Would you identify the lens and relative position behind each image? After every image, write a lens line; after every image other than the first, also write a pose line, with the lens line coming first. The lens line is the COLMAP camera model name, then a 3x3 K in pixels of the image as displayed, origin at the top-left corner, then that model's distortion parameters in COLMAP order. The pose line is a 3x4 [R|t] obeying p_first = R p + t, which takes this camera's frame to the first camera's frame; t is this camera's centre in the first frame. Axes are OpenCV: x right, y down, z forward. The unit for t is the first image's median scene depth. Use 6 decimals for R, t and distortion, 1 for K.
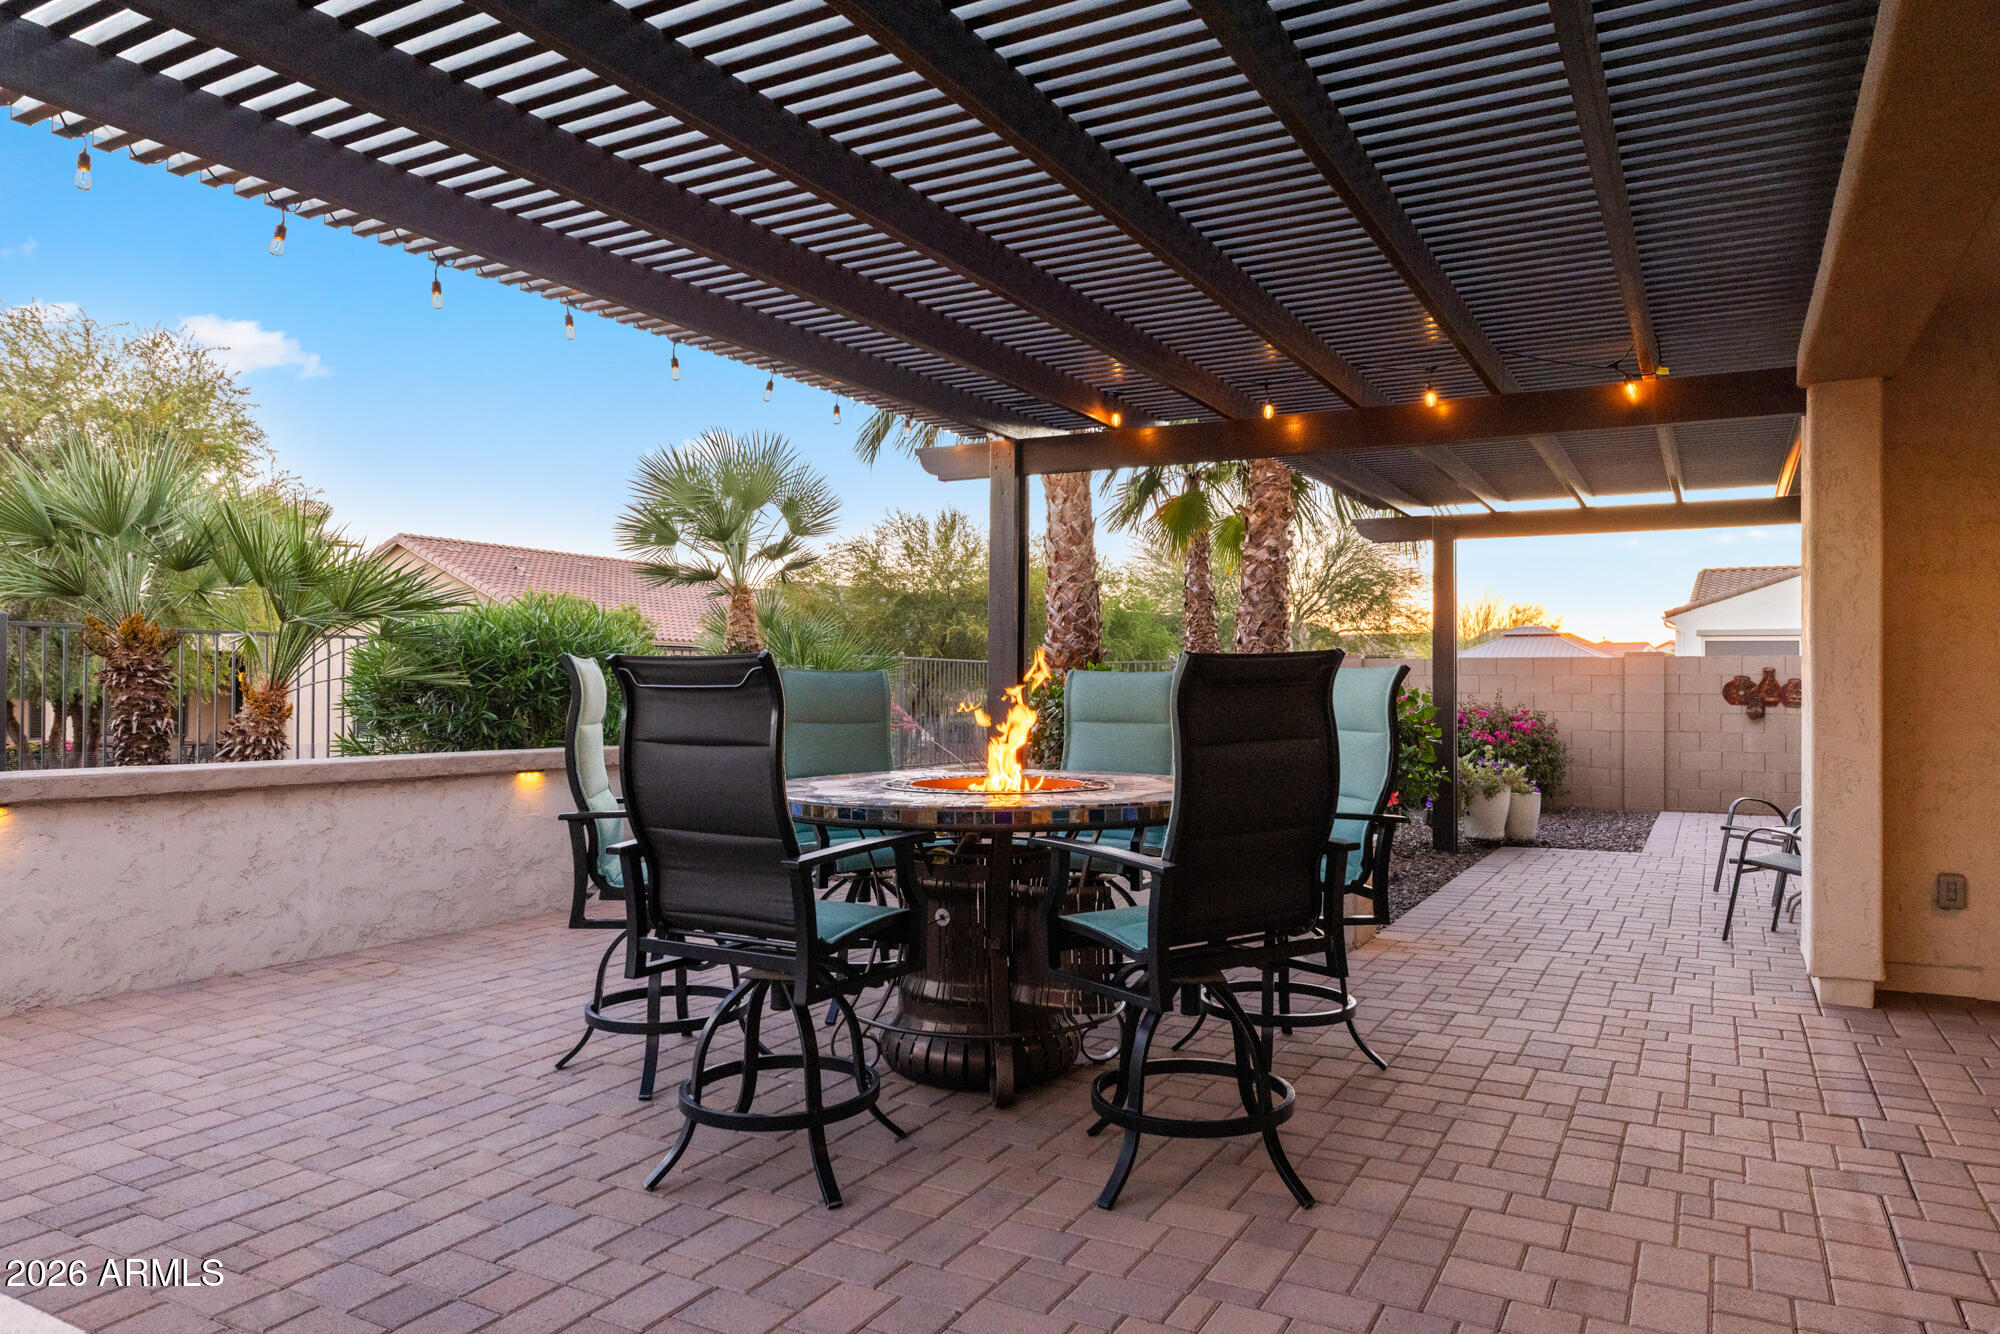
lens RADIAL K [[1322.0, 0, 991.3], [0, 1322.0, 677.6], [0, 0, 1]] dist [0.010196, -0.011313]
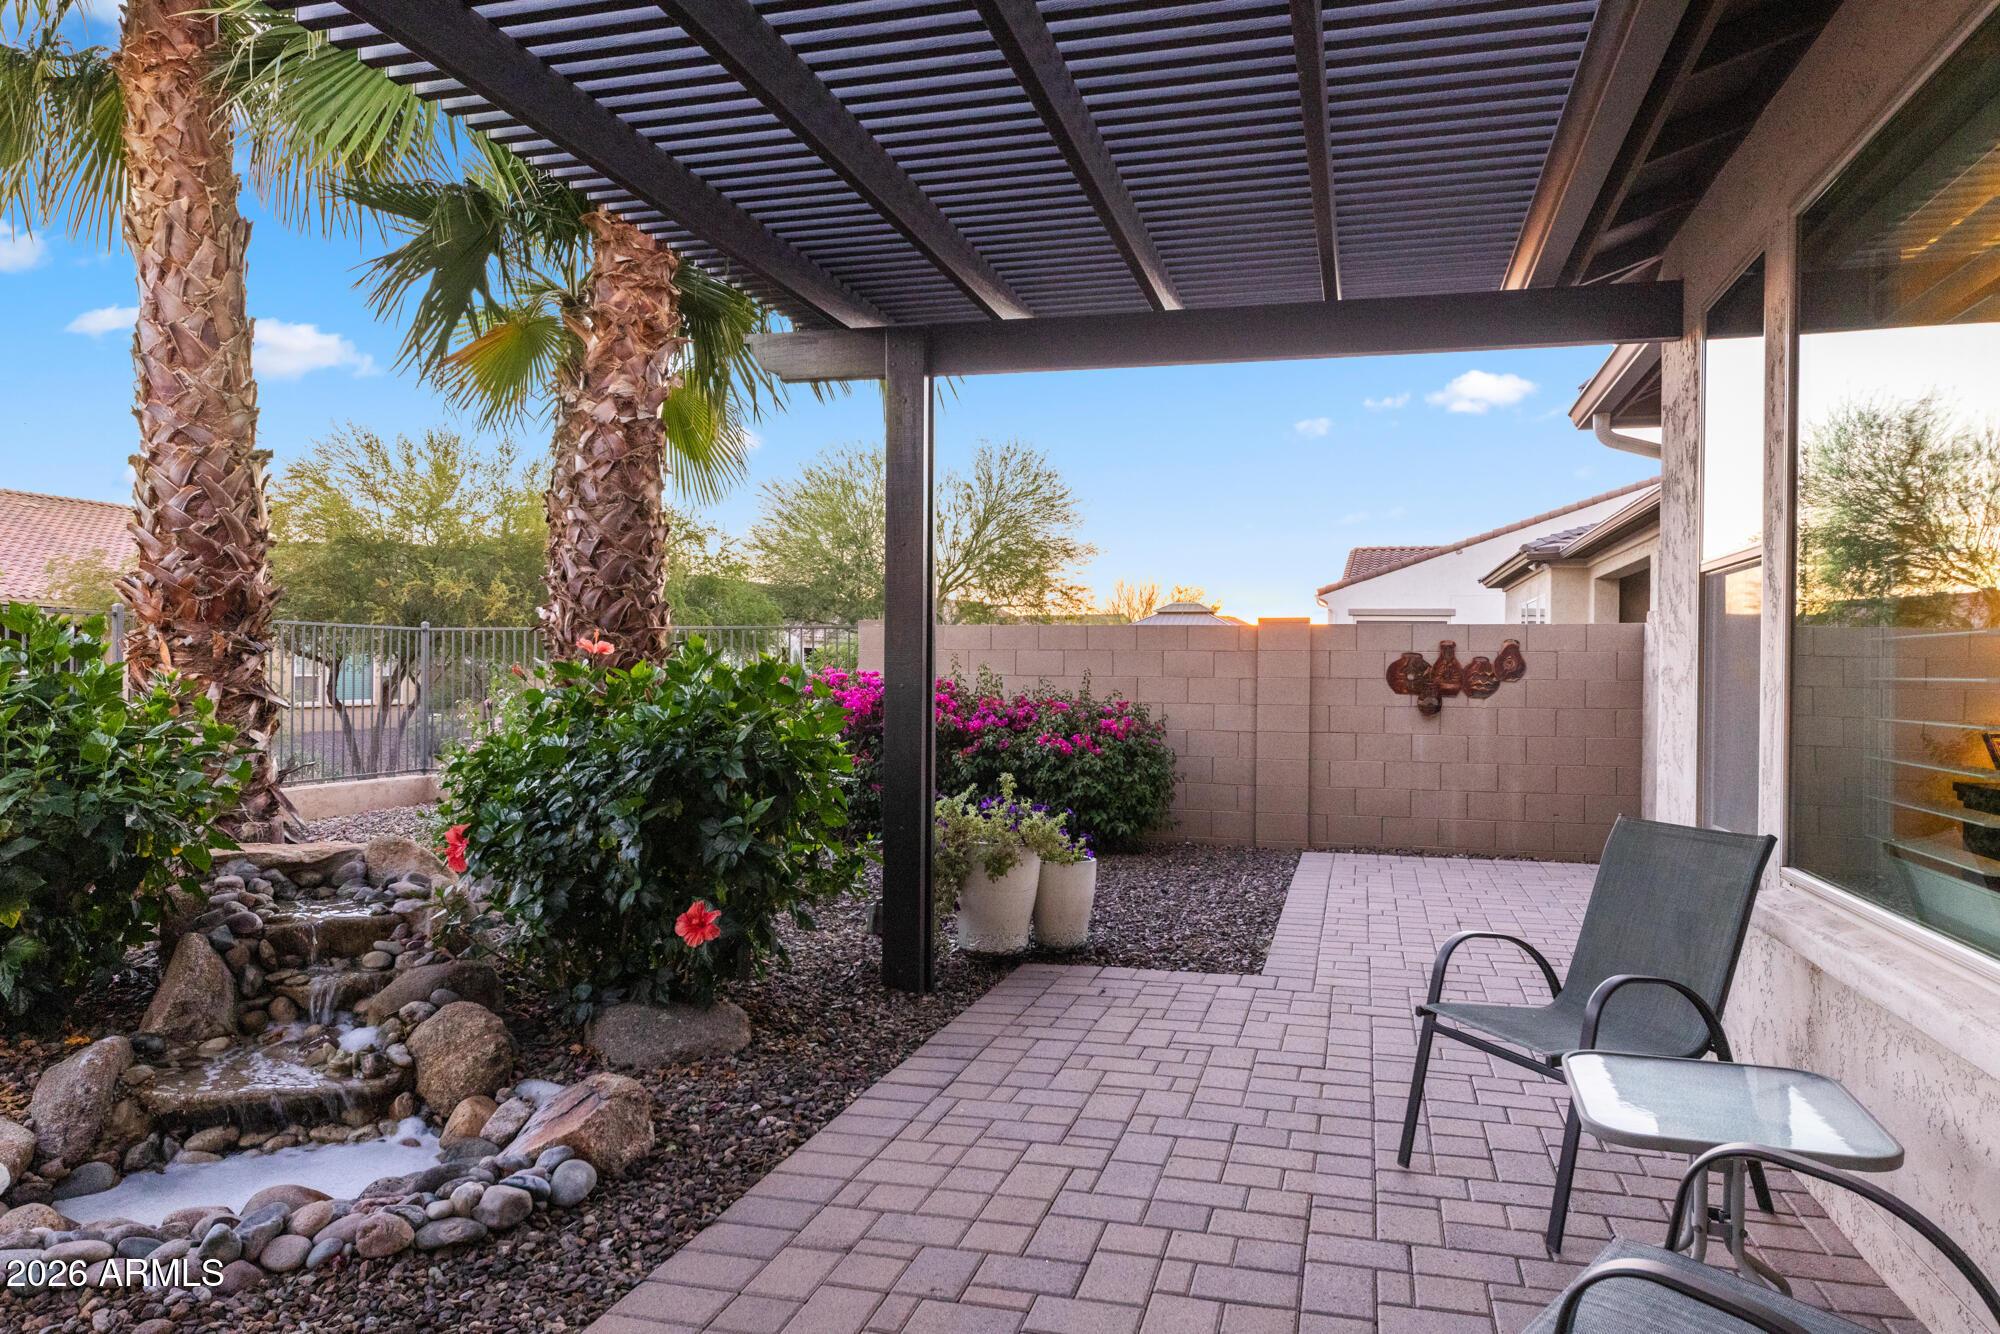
lens RADIAL K [[1322.0, 0, 1029.0], [0, 1322.0, 670.5], [0, 0, 1]] dist [0.010196, -0.011313]
pose [[0.968020, 0.002904, 0.250854, 0.200409], [-0.004911, 0.999961, 0.007376, 0.004180], [-0.250823, -0.008372, 0.967997, 0.382183]]
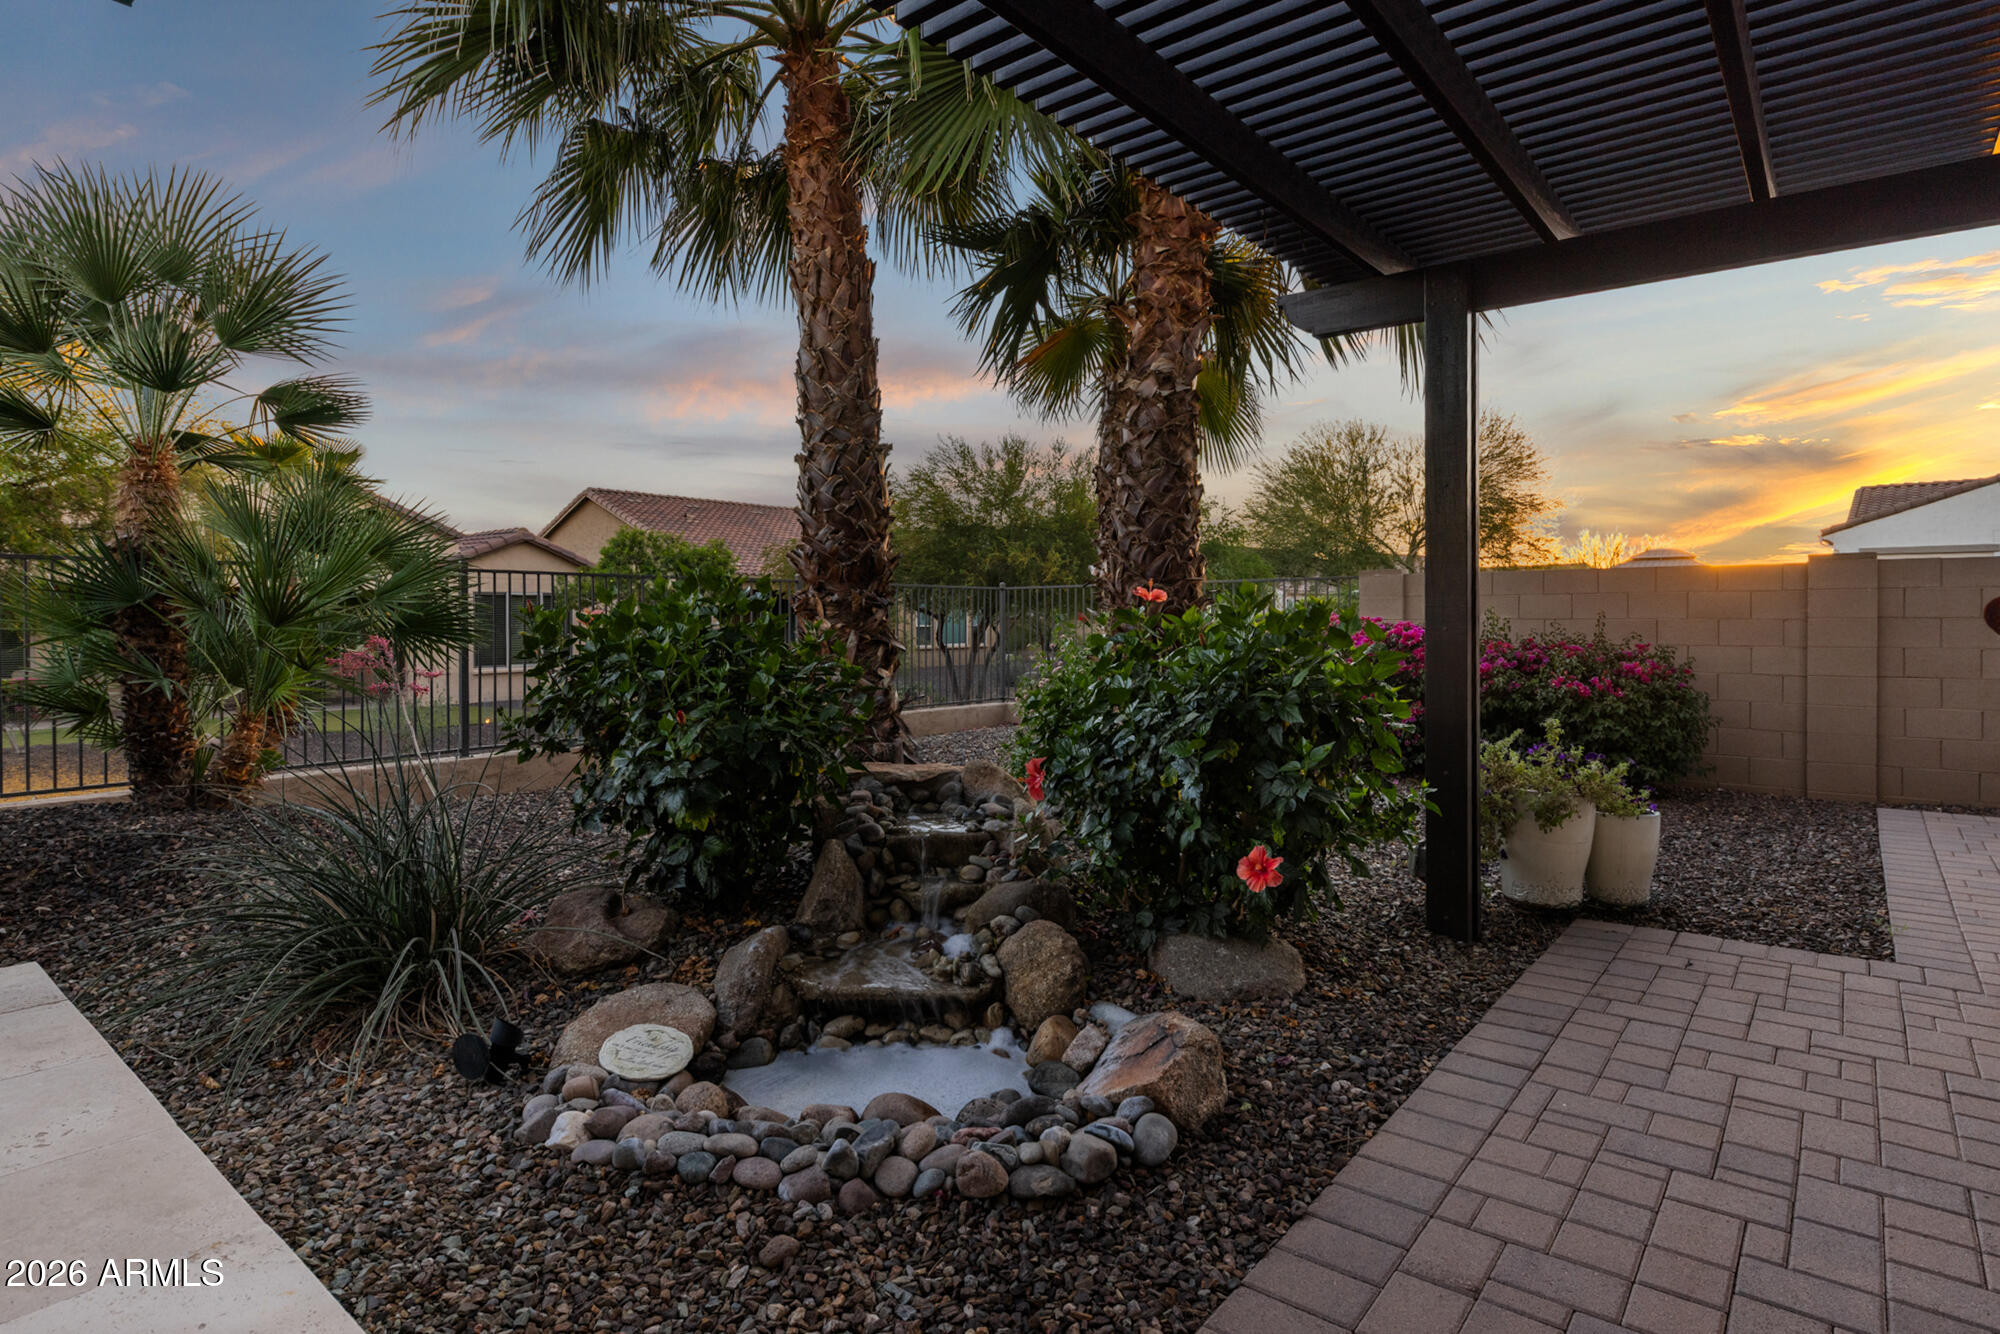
lens RADIAL K [[1065.5, 0, 1014.4], [0, 1065.5, 624.9], [0, 0, 1]] dist [0.005847, 0.001507]
pose [[0.986891, -0.007590, -0.161211, 0.188322], [0.009646, 0.999882, 0.011979, 0.005600], [0.161101, -0.013377, 0.986847, 0.441741]]
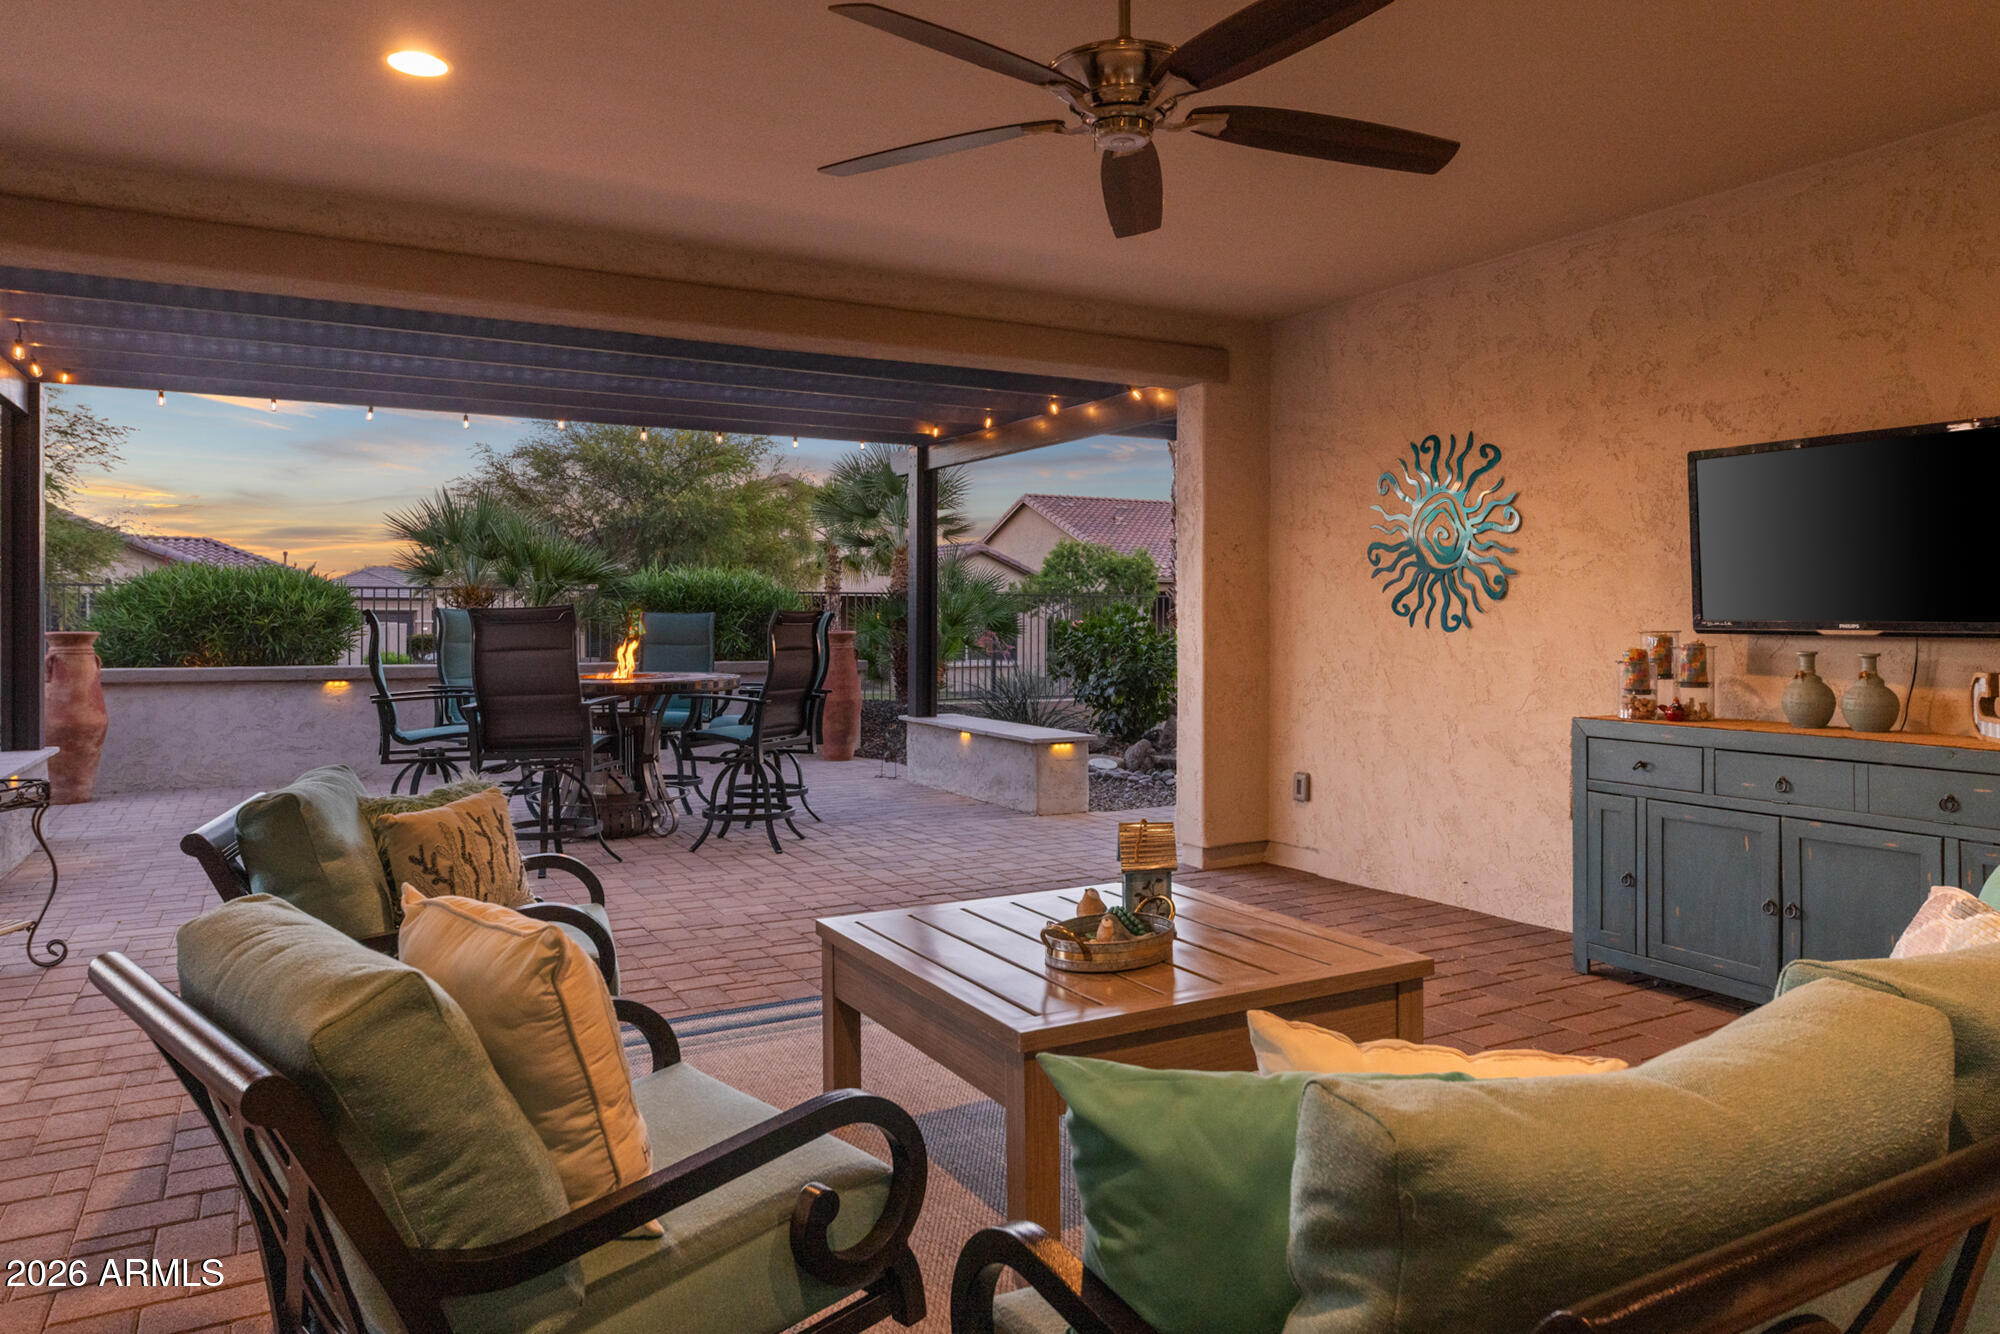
lens RADIAL K [[1322.0, 0, 1006.6], [0, 1322.0, 647.1], [0, 0, 1]] dist [0.010196, -0.011313]
pose [[0.856822, 0.008053, -0.515549, 0.443418], [0.004684, 0.999715, 0.023399, 0.000770], [0.515591, -0.022463, 0.856540, -0.074567]]
